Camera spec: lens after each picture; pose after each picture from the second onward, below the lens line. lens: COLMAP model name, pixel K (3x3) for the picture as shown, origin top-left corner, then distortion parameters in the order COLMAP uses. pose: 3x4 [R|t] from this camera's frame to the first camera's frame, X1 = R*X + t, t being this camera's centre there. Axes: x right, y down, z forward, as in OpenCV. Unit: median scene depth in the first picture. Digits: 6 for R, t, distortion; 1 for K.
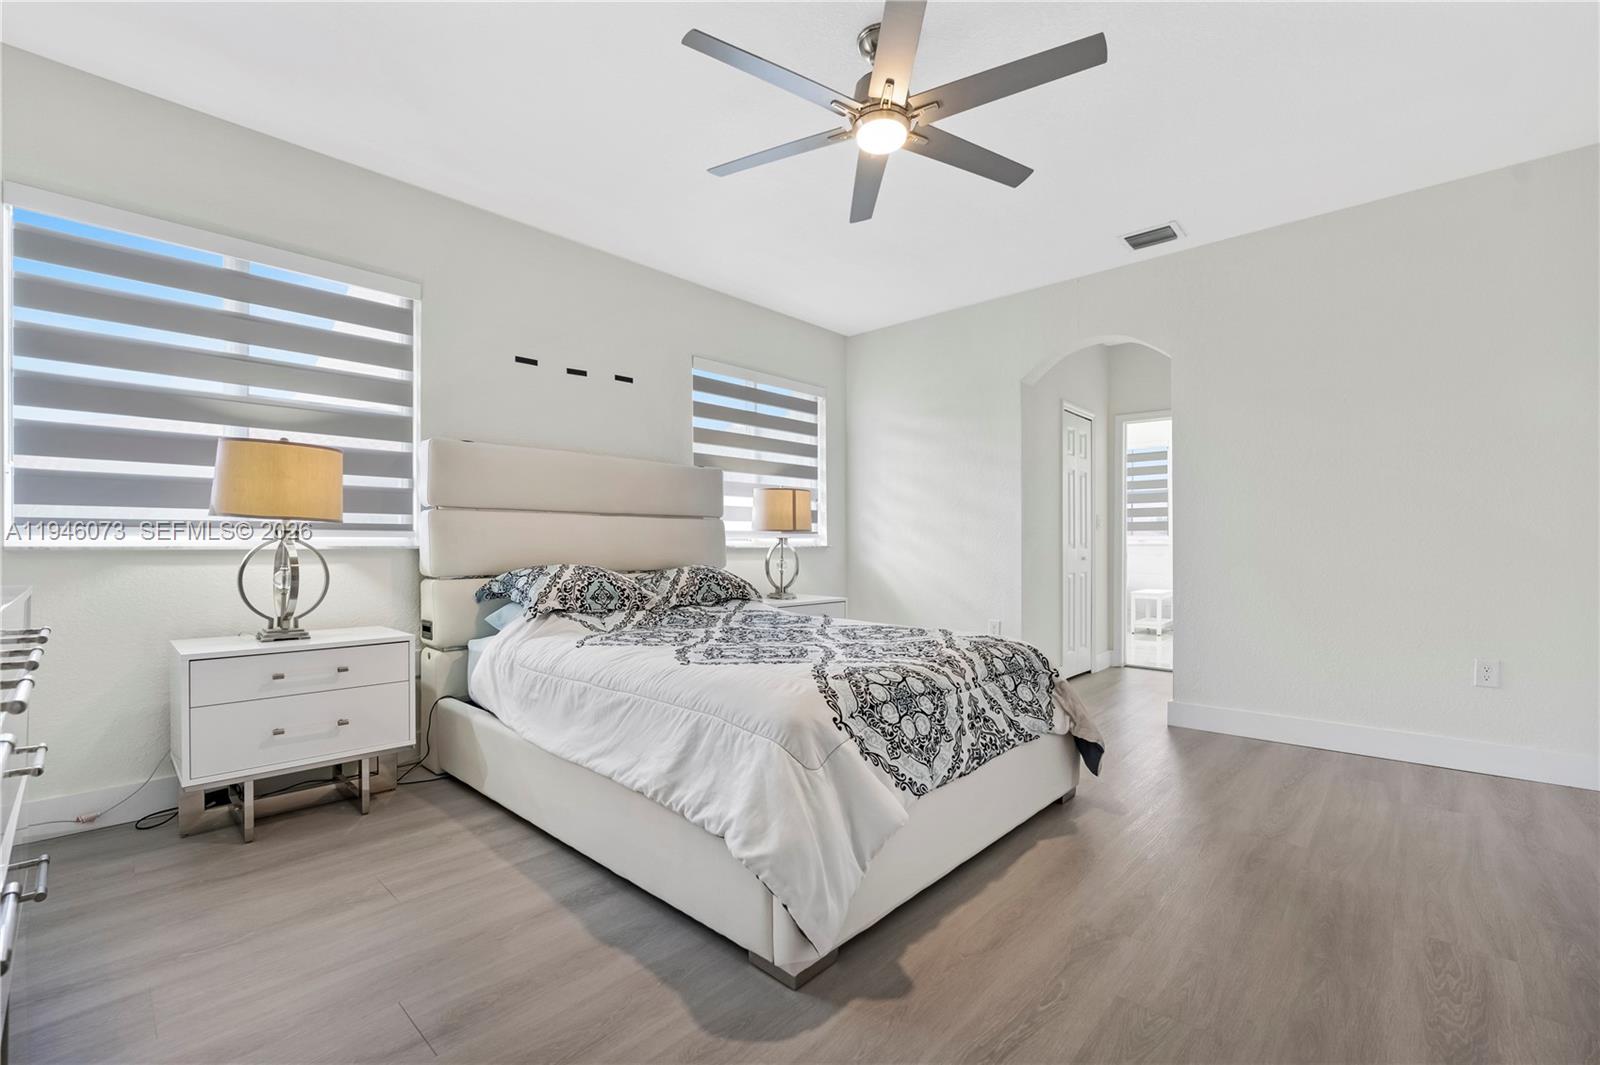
lens RADIAL K [[686.9, 0, 805.3], [0, 686.9, 545.8], [0, 0, 1]] dist [-0.023812, 0.000179]
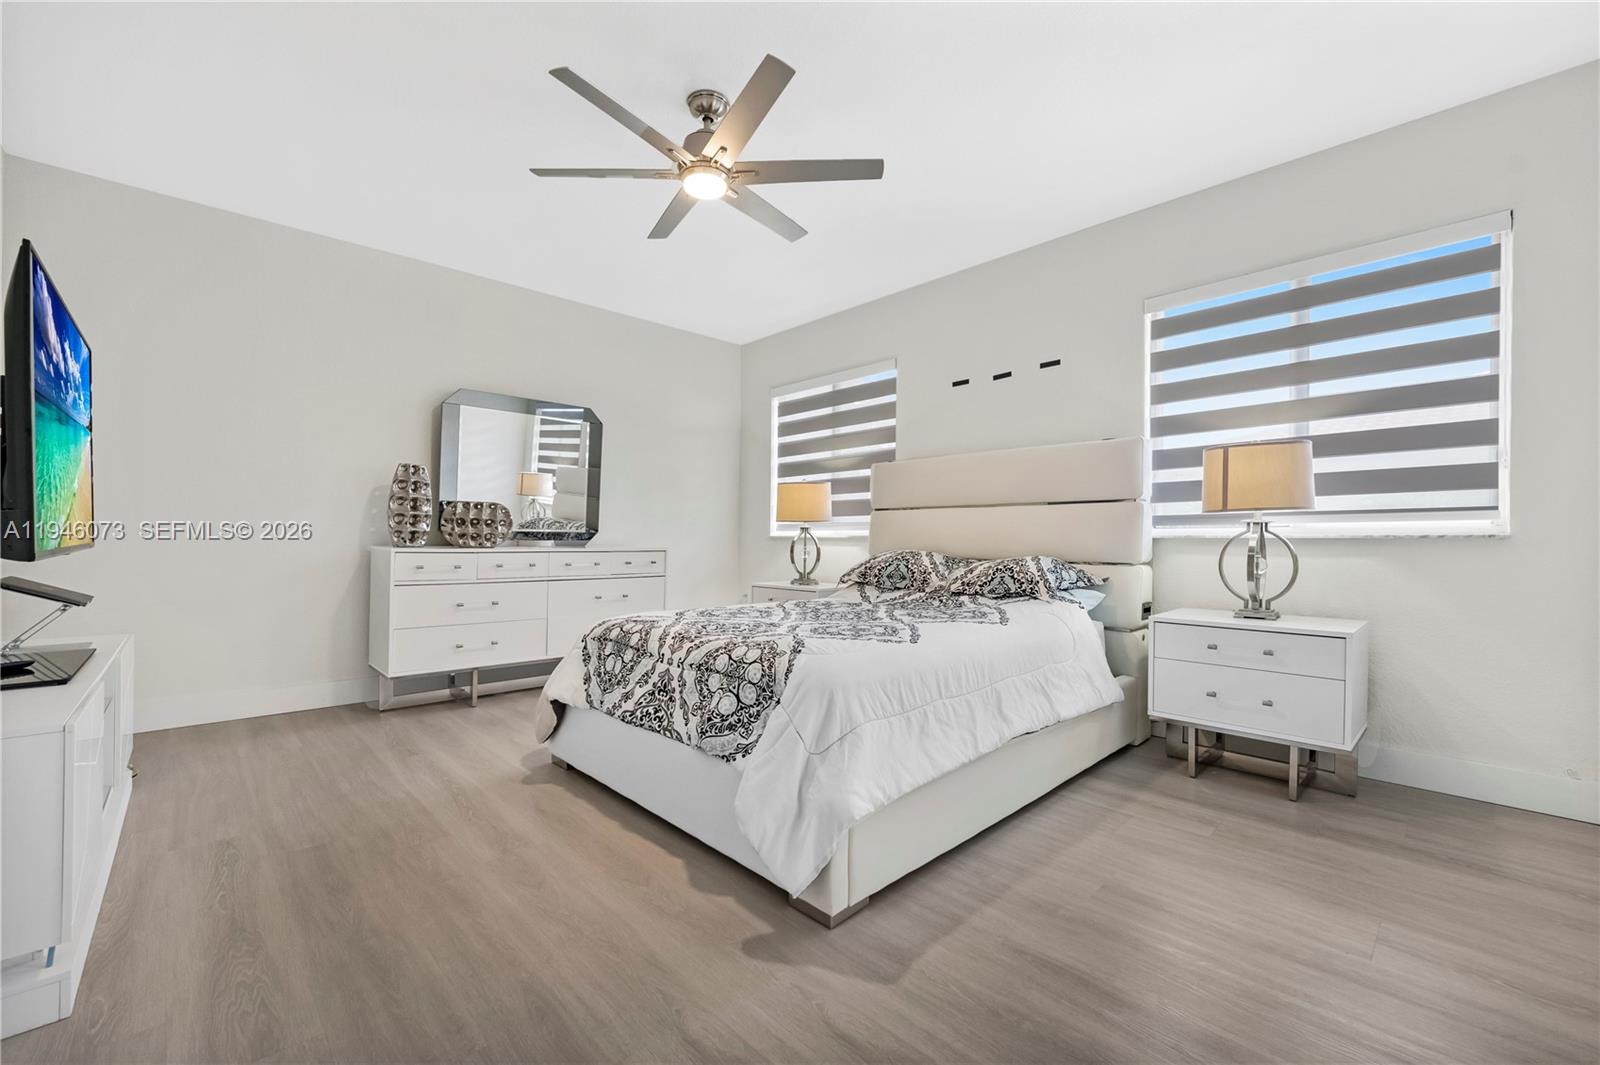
lens RADIAL K [[667.6, 0, 802.3], [0, 667.6, 536.5], [0, 0, 1]] dist [-0.010027, -0.000562]
pose [[-0.076705, 0.003674, -0.997047, 0.922283], [0.003949, 0.999986, 0.003381, -0.002355], [0.997046, -0.003678, -0.076718, 0.931590]]
